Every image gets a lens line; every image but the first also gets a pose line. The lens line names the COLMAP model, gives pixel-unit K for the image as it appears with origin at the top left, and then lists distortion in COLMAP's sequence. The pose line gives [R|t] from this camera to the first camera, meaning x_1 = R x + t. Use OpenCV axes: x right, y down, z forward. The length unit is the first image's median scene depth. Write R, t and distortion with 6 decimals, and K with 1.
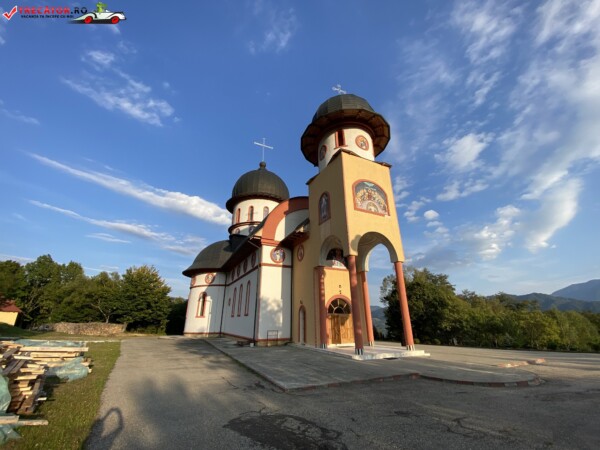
lens RADIAL K [[245.0, 0, 298.7], [0, 245.0, 226.5], [0, 0, 1]] dist [0.015576, -0.019800]
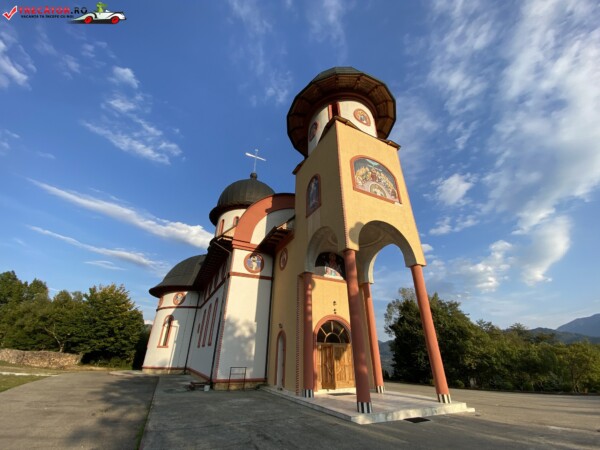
lens RADIAL K [[245.0, 0, 298.7], [0, 245.0, 226.5], [0, 0, 1]] dist [0.015576, -0.019800]
pose [[0.999860, 0.016111, 0.004521, 0.051797], [-0.015477, 0.993112, -0.116140, 0.097525], [-0.006361, 0.116054, 0.993223, 0.237542]]
